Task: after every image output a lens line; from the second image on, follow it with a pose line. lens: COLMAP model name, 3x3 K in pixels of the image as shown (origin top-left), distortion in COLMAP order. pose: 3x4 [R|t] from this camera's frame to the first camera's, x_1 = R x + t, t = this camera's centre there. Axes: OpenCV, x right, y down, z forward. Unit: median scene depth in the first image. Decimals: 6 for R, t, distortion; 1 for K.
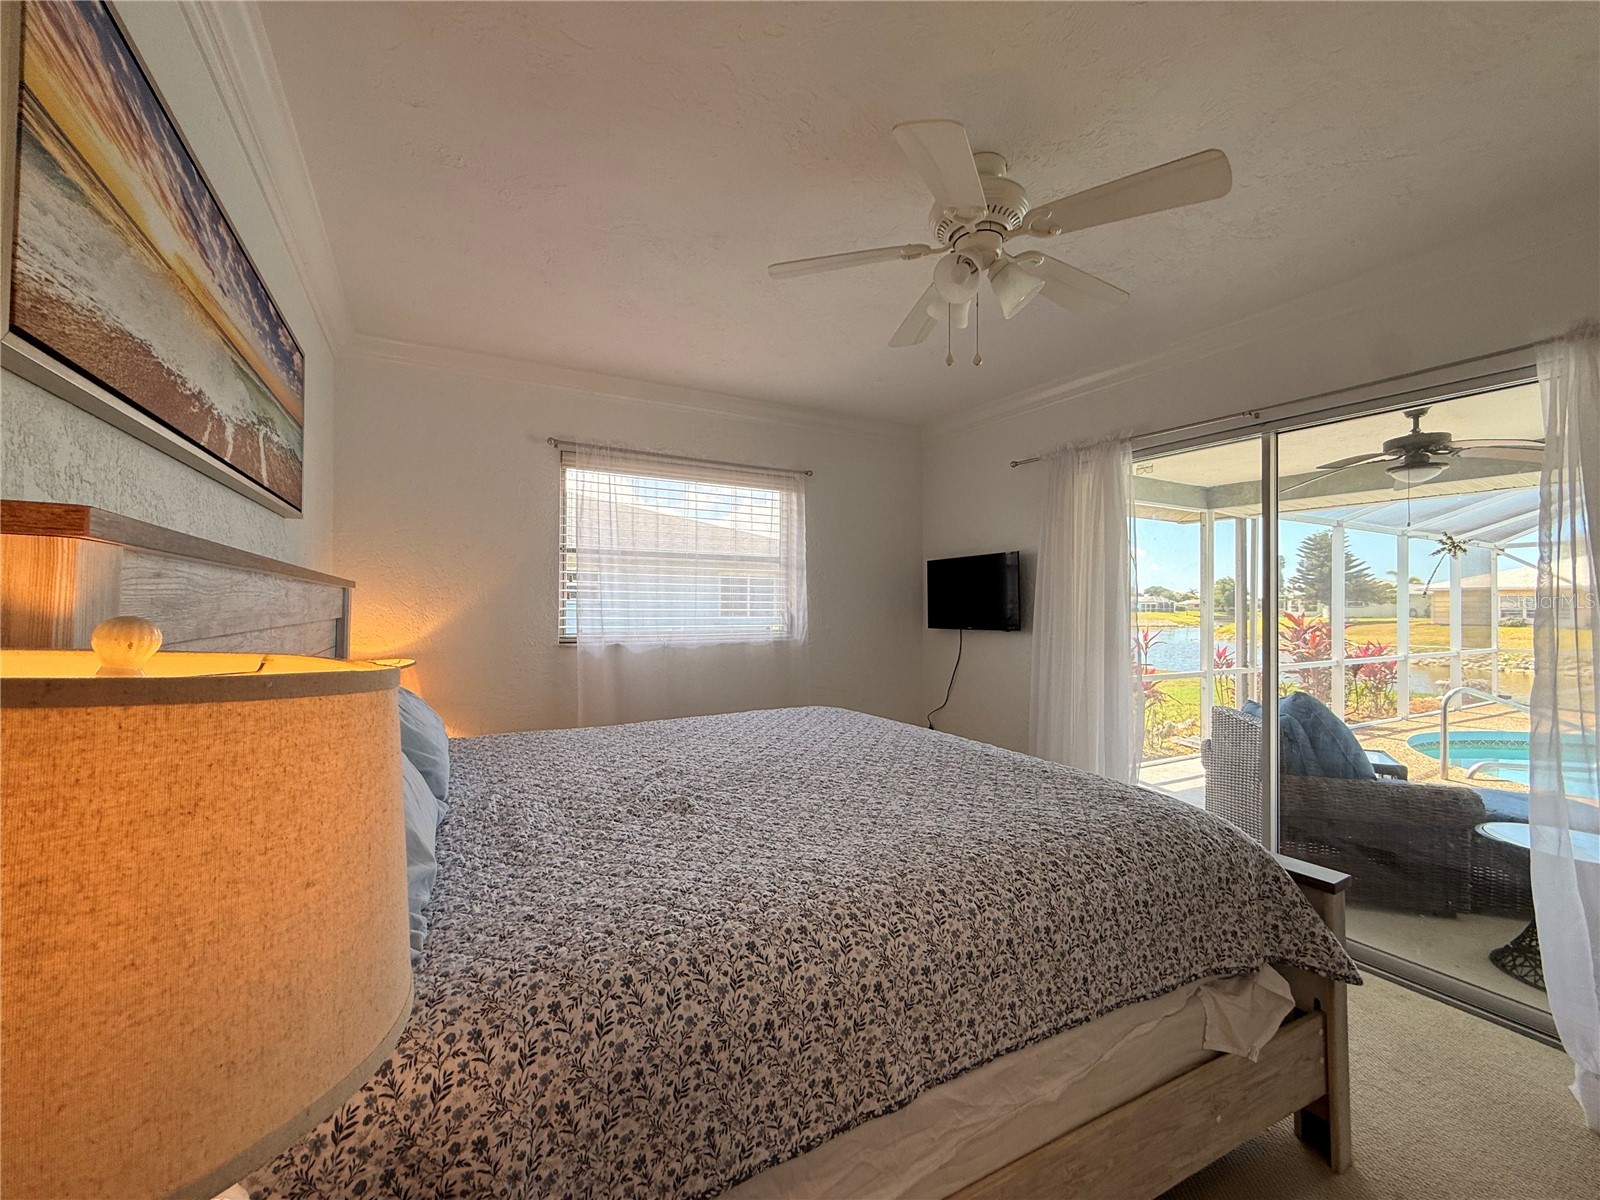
lens RADIAL K [[658.2, 0, 785.0], [0, 658.2, 598.5], [0, 0, 1]] dist [0.001985, -0.001060]
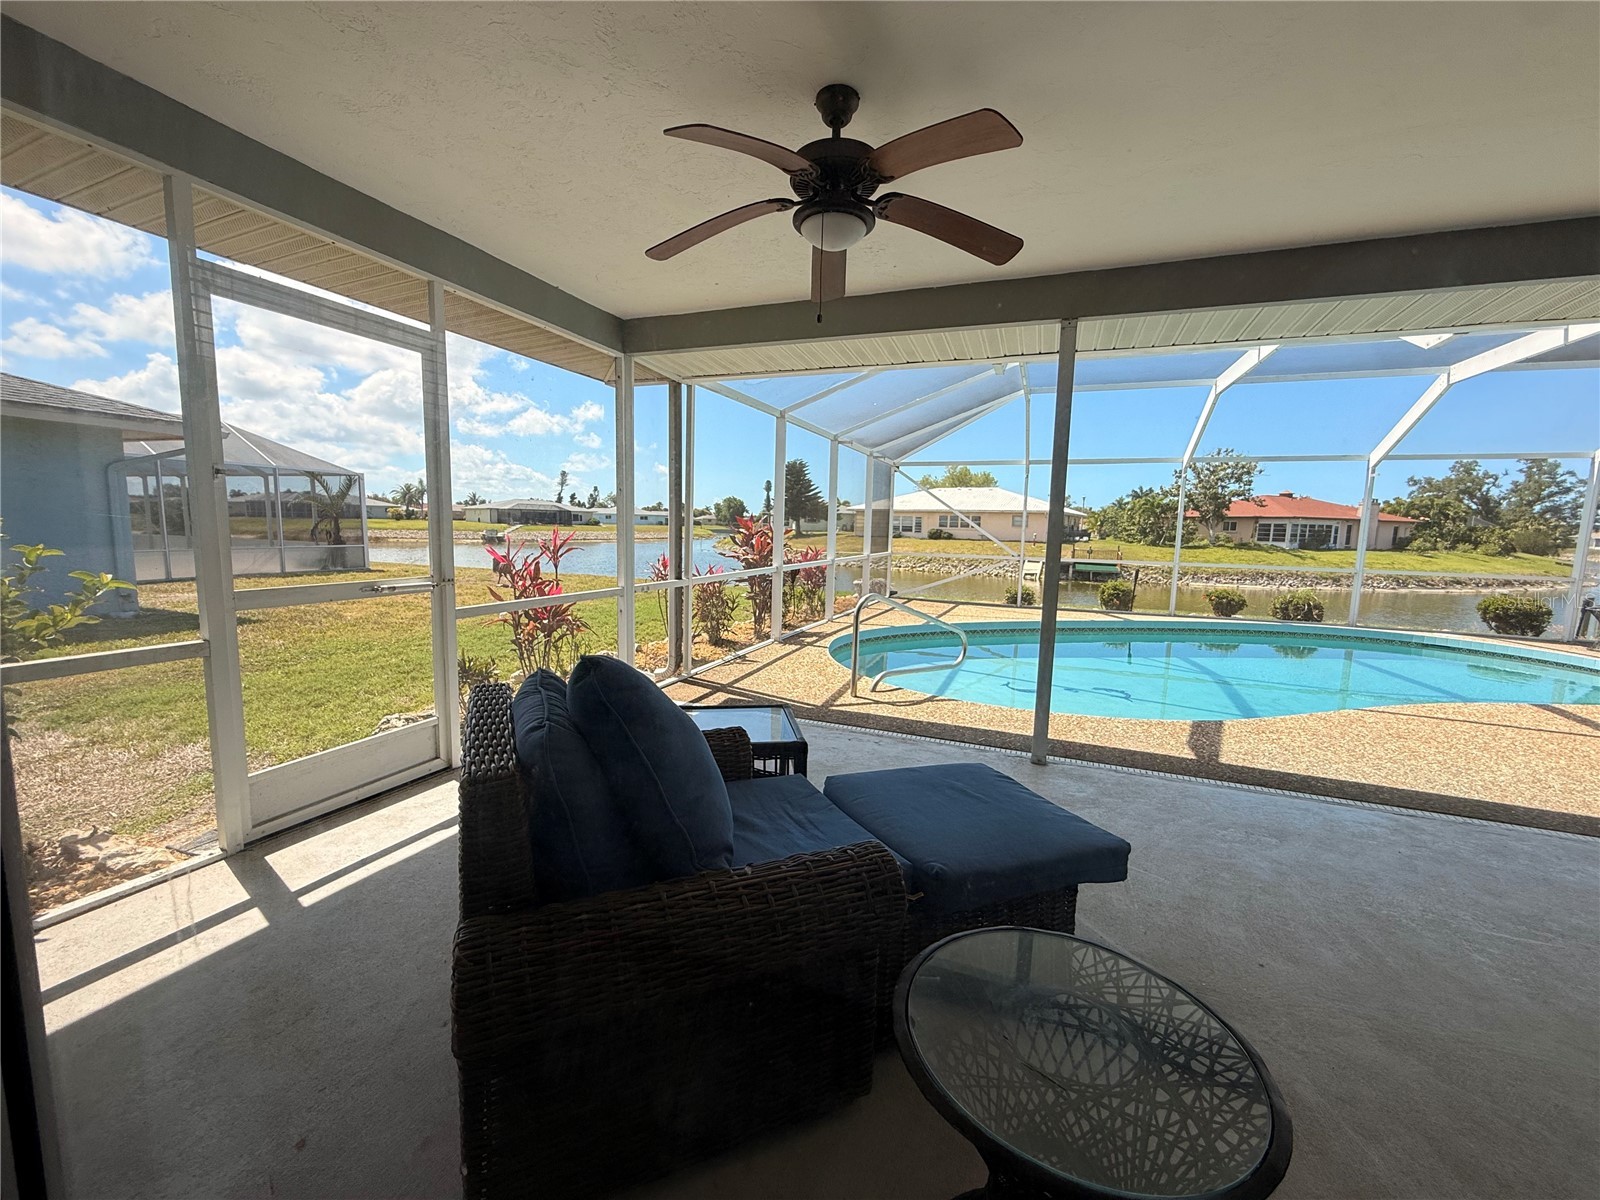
lens RADIAL K [[658.2, 0, 794.6], [0, 658.2, 594.4], [0, 0, 1]] dist [0.001985, -0.001060]
pose [[0.774045, -0.054291, 0.630798, 0.222133], [-0.026006, 0.992750, 0.117354, 0.019296], [-0.632596, -0.107242, 0.767021, 0.220807]]
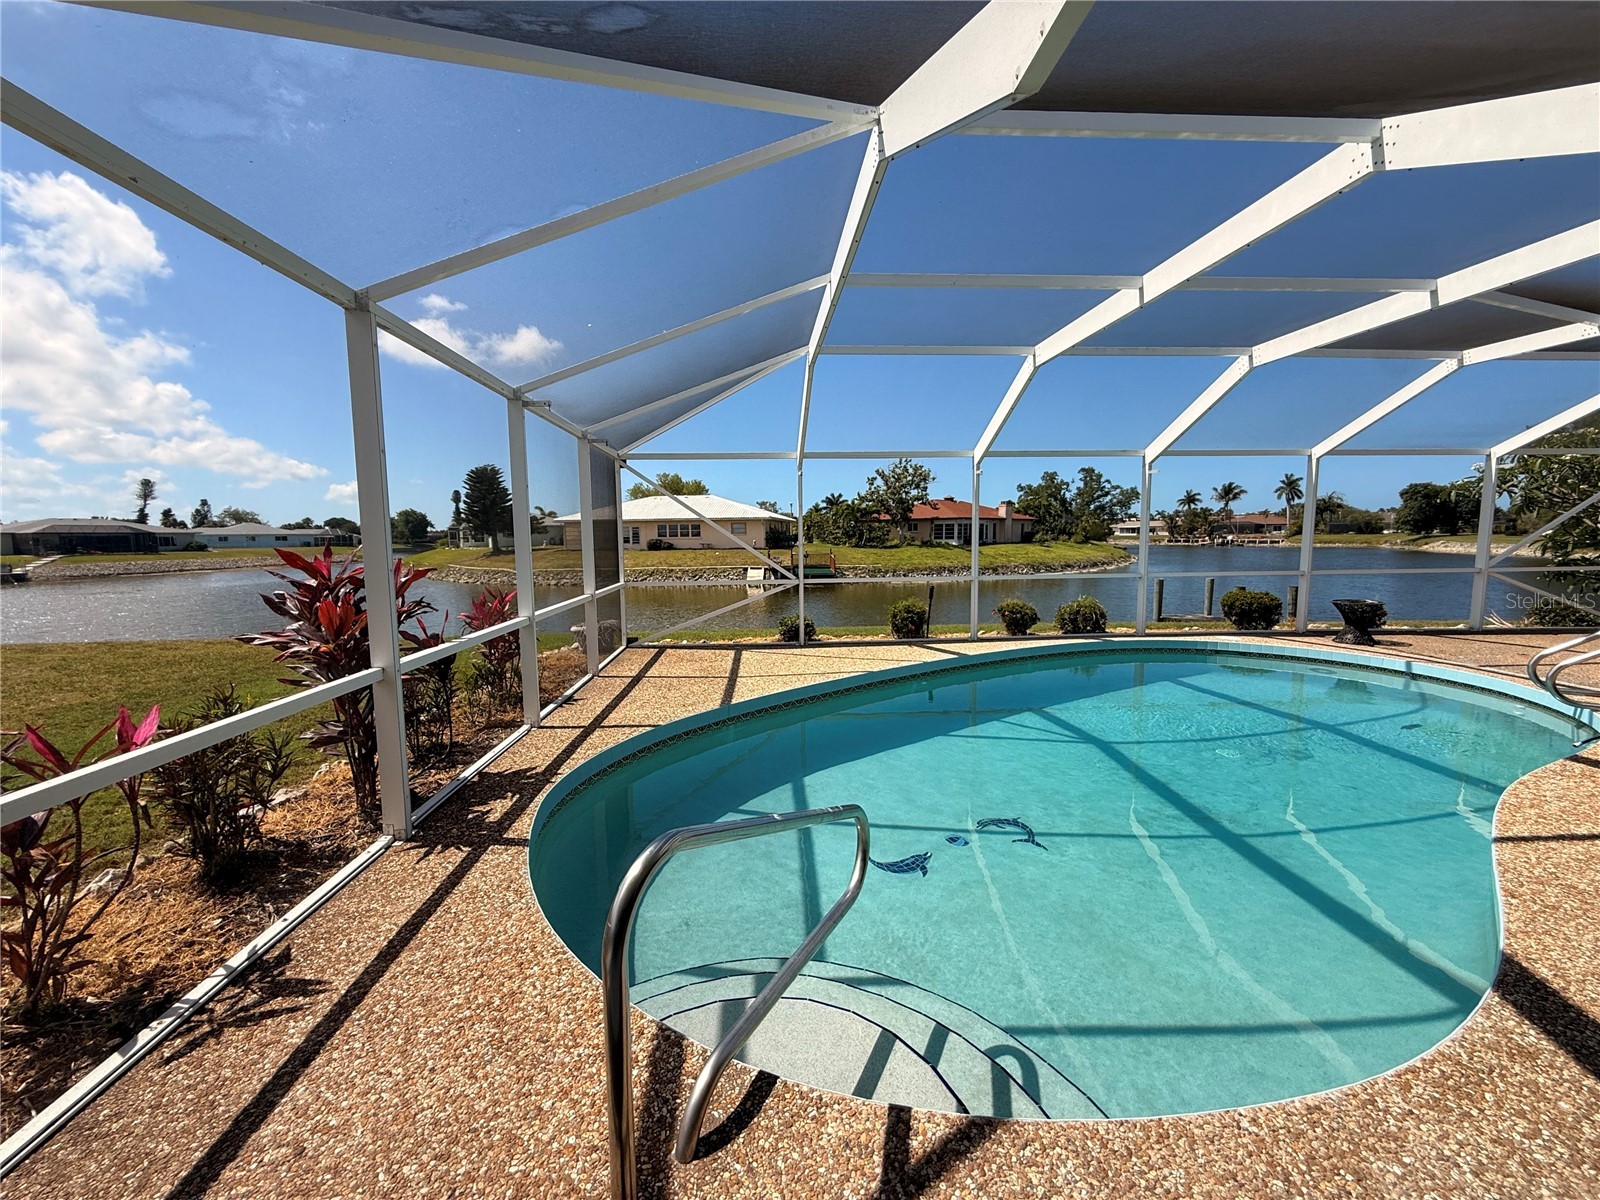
lens RADIAL K [[658.2, 0, 803.5], [0, 658.2, 602.2], [0, 0, 1]] dist [0.001985, -0.001060]
pose [[0.432584, -0.102652, 0.895731, 0.494396], [0.005452, 0.993777, 0.111255, 0.010415], [-0.901577, -0.043244, 0.430452, 0.500926]]
